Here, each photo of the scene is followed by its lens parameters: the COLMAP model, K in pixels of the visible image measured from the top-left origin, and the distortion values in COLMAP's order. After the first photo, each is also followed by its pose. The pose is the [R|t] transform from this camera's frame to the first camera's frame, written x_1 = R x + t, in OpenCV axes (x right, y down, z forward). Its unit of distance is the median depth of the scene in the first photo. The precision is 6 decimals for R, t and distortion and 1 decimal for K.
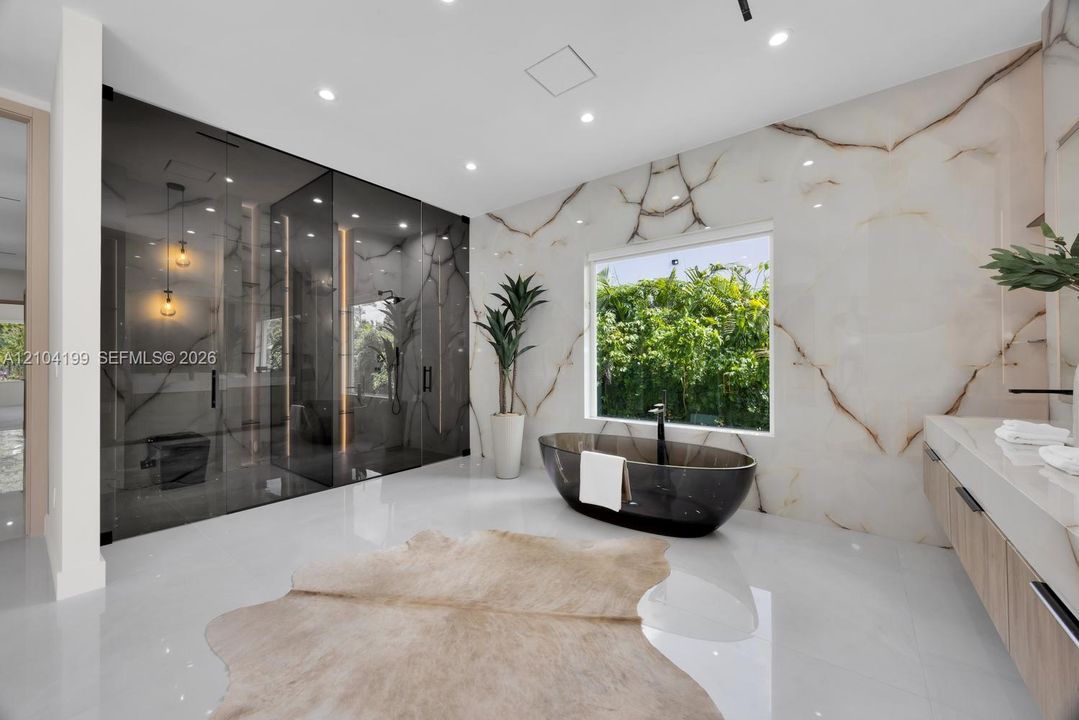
lens RADIAL K [[418.1, 0, 536.6], [0, 418.1, 359.1], [0, 0, 1]] dist [-0.001364, -0.000198]
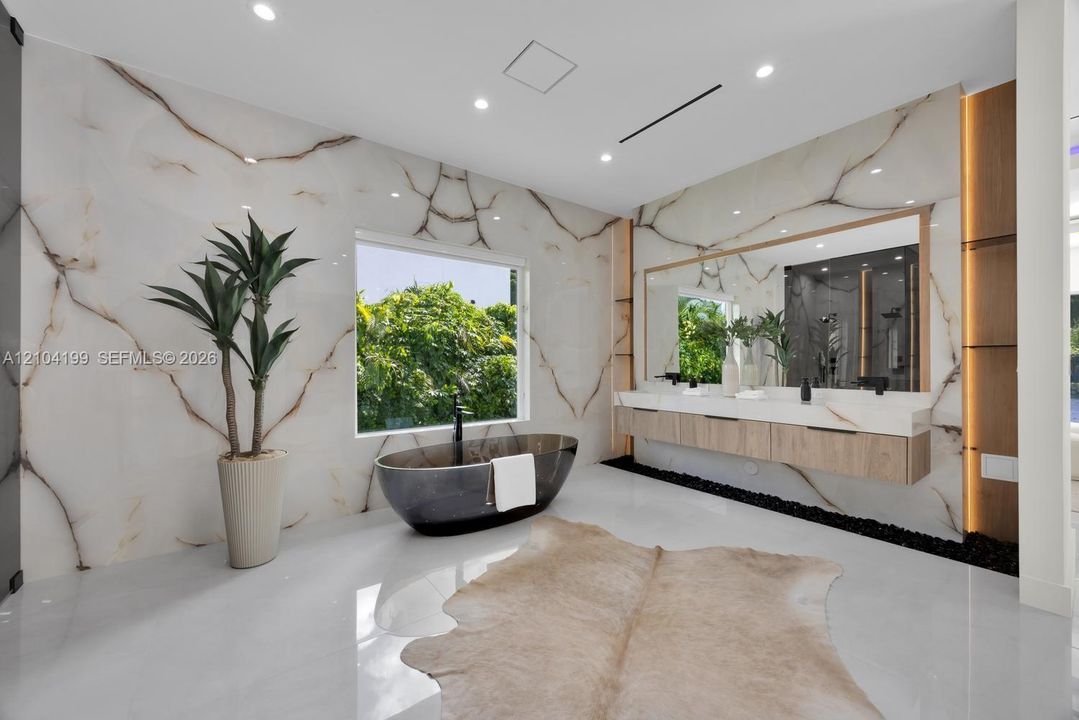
lens RADIAL K [[420.1, 0, 540.1], [0, 420.1, 362.7], [0, 0, 1]] dist [-0.001835, -0.000031]
pose [[0.243747, 0.004129, 0.969830, -0.633246], [-0.000036, 0.999991, -0.004248, 0.004527], [-0.969839, 0.001000, 0.243745, 0.540053]]
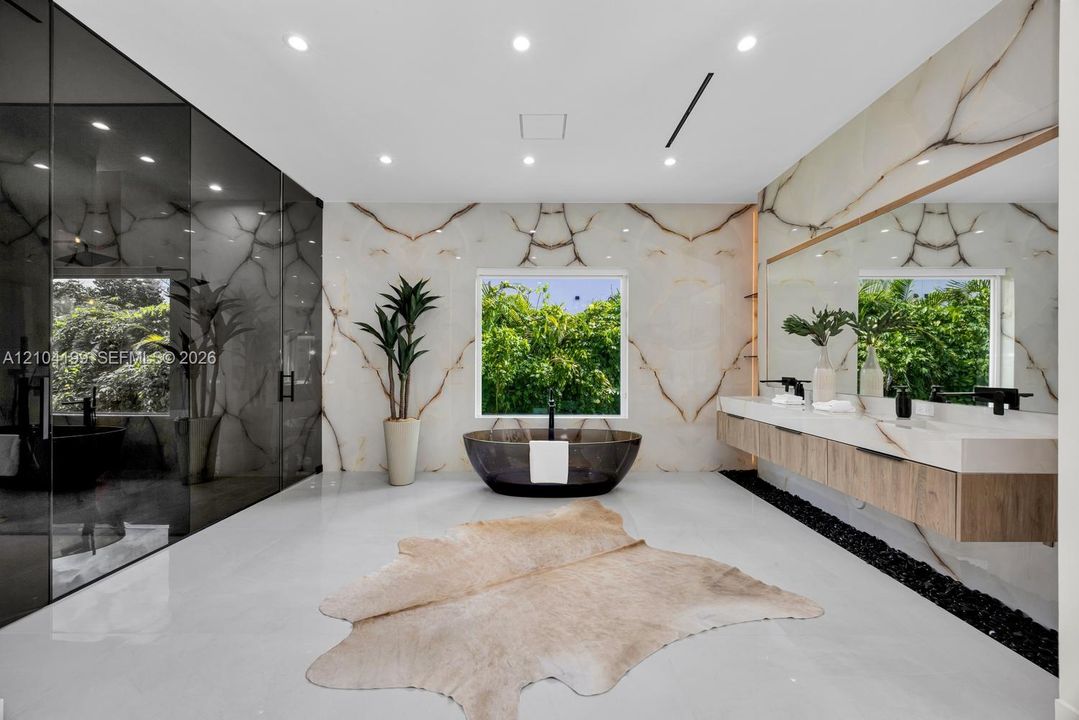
lens RADIAL K [[423.1, 0, 538.7], [0, 423.1, 365.3], [0, 0, 1]] dist [-0.000286, 0.000032]
pose [[0.784350, 0.003386, 0.620309, -0.503655], [-0.006426, 0.999976, 0.002667, 0.000273], [-0.620285, -0.006077, 0.784353, 0.030607]]
